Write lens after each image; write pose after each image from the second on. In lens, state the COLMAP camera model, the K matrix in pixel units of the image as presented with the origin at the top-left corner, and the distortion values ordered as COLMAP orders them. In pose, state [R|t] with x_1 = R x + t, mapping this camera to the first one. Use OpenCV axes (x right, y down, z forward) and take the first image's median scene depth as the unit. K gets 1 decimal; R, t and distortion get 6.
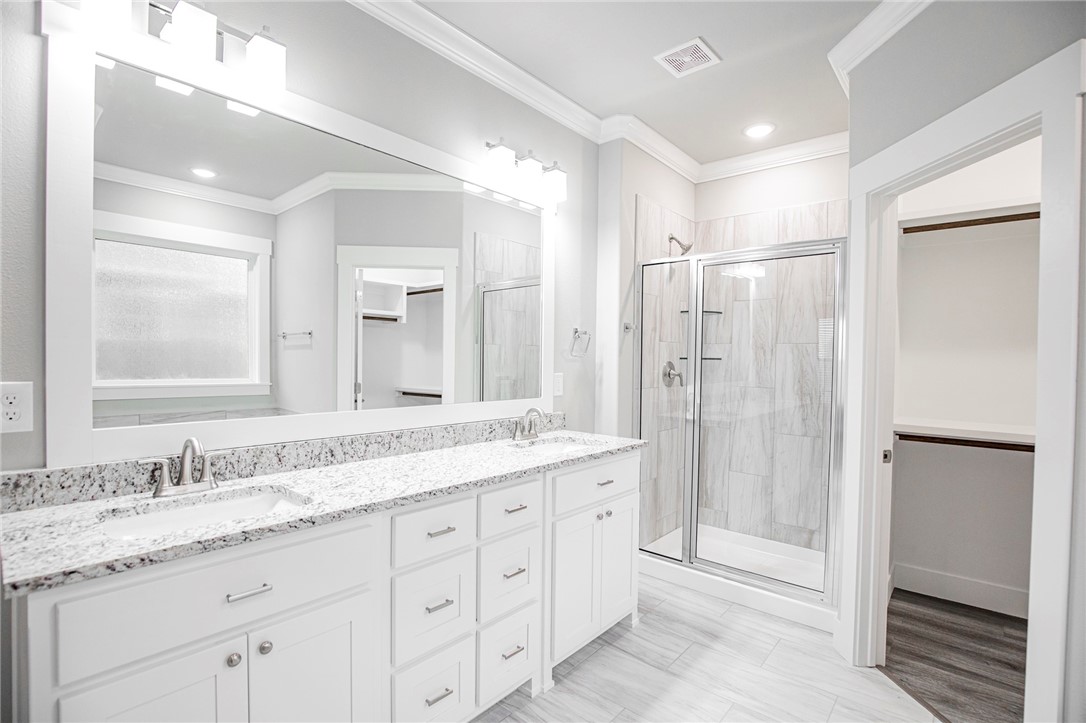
lens RADIAL K [[506.3, 0, 551.9], [0, 506.3, 363.8], [0, 0, 1]] dist [-0.034969, 0.006262]
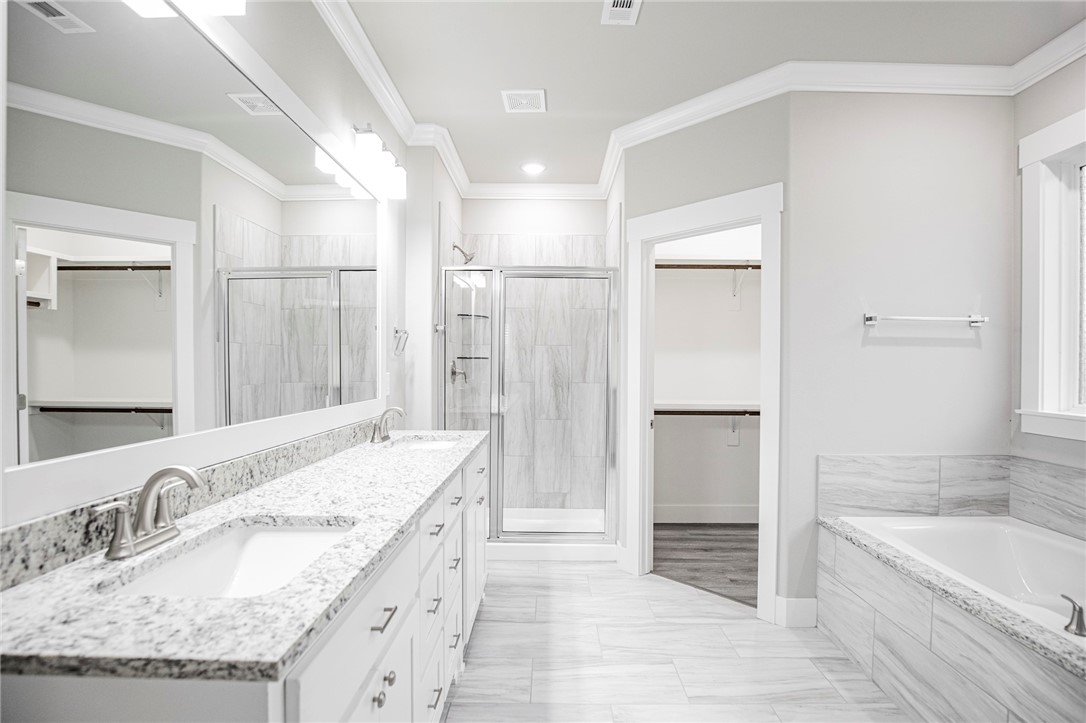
lens RADIAL K [[506.3, 0, 551.9], [0, 506.3, 363.8], [0, 0, 1]] dist [-0.034969, 0.006262]
pose [[0.763987, -0.009437, 0.645162, -0.527685], [0.011851, 0.999930, 0.000593, 0.006762], [-0.645123, 0.007192, 0.764045, 0.072785]]
